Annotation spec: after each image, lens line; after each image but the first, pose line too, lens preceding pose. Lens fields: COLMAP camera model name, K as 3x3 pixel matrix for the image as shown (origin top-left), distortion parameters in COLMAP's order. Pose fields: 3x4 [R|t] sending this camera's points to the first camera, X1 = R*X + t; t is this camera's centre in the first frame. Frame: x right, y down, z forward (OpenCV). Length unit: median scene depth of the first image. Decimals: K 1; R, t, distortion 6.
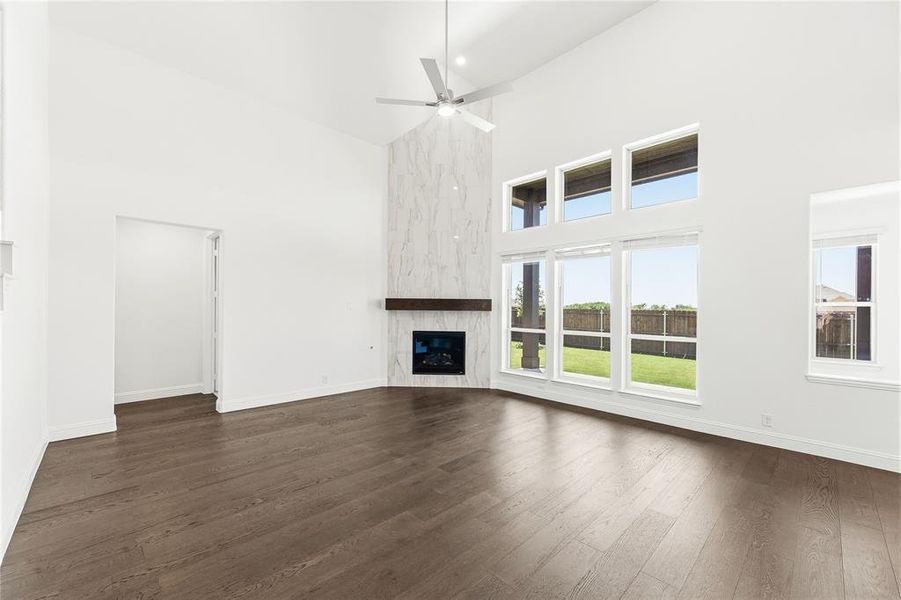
lens RADIAL K [[360.7, 0, 450.2], [0, 360.7, 308.2], [0, 0, 1]] dist [-0.000289, 0.000013]
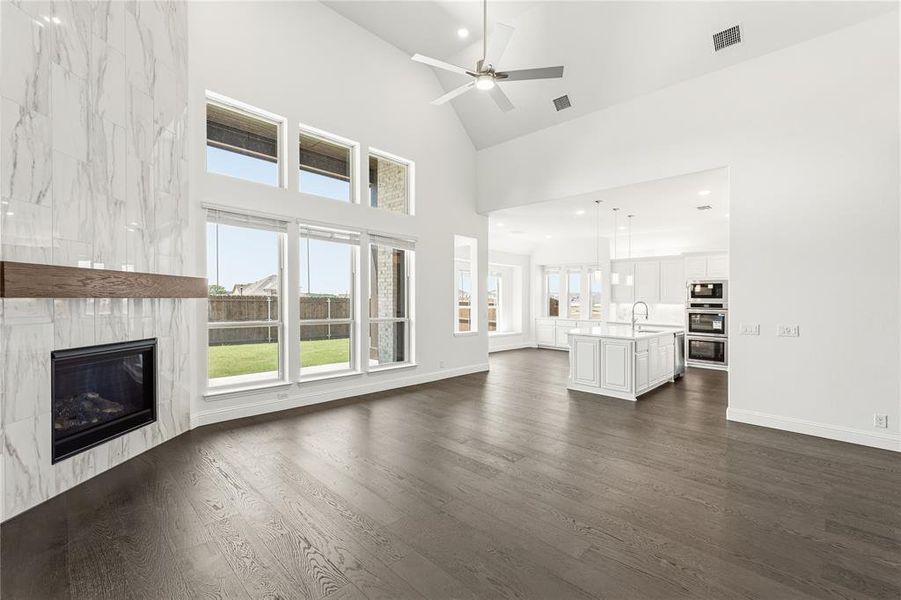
lens RADIAL K [[385.8, 0, 450.5], [0, 385.8, 300.0], [0, 0, 1]] dist [0.000125, -0.000096]
pose [[-0.029614, -0.008092, 0.999529, -0.550019], [-0.011453, 0.999904, 0.007756, 0.001061], [-0.999496, -0.011218, -0.029704, 0.621056]]
